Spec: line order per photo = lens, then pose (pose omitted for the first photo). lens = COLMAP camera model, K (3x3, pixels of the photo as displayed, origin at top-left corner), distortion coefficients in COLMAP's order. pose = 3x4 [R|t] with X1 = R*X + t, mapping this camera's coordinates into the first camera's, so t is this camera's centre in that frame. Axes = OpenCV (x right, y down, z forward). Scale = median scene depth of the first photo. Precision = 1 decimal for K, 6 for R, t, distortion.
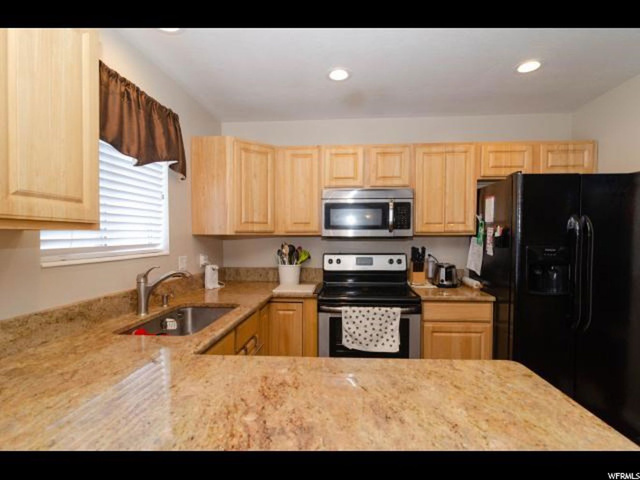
lens RADIAL K [[310.3, 0, 322.3], [0, 310.3, 242.9], [0, 0, 1]] dist [-0.001723, -0.000763]
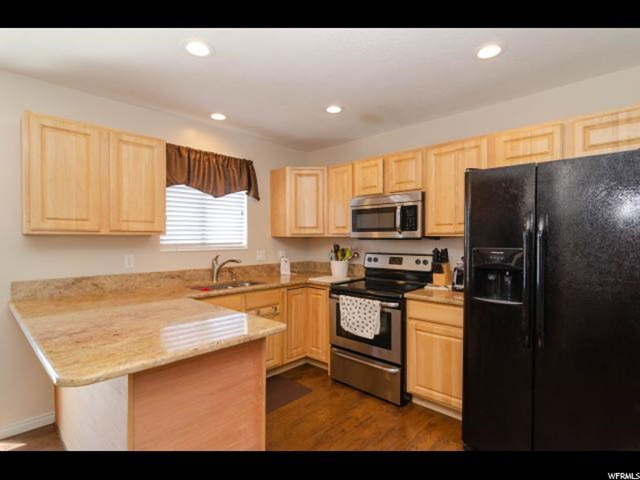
lens RADIAL K [[310.3, 0, 322.3], [0, 310.3, 242.9], [0, 0, 1]] dist [-0.001723, -0.000763]
pose [[0.788647, 0.009680, -0.614770, 0.694768], [-0.013364, 0.999910, -0.001399, 0.002019], [0.614701, 0.009319, 0.788706, -0.014308]]
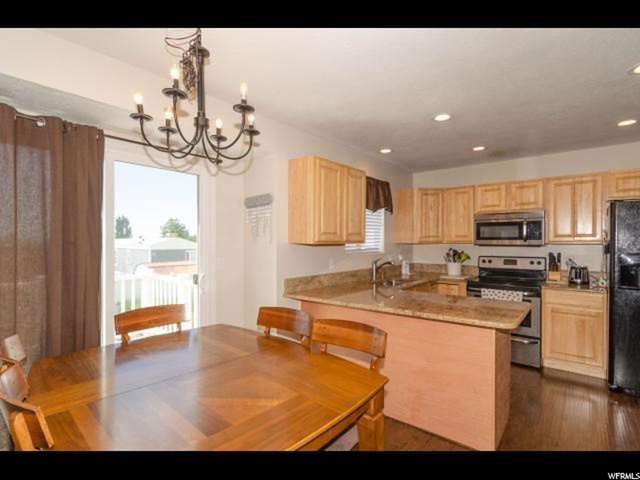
lens RADIAL K [[304.3, 0, 333.0], [0, 304.3, 241.8], [0, 0, 1]] dist [-0.000068, 0.000228]
pose [[0.826894, 0.003162, -0.562349, 0.287718], [-0.012824, 0.999830, -0.013236, -0.005316], [0.562212, 0.018157, 0.826794, -0.694821]]
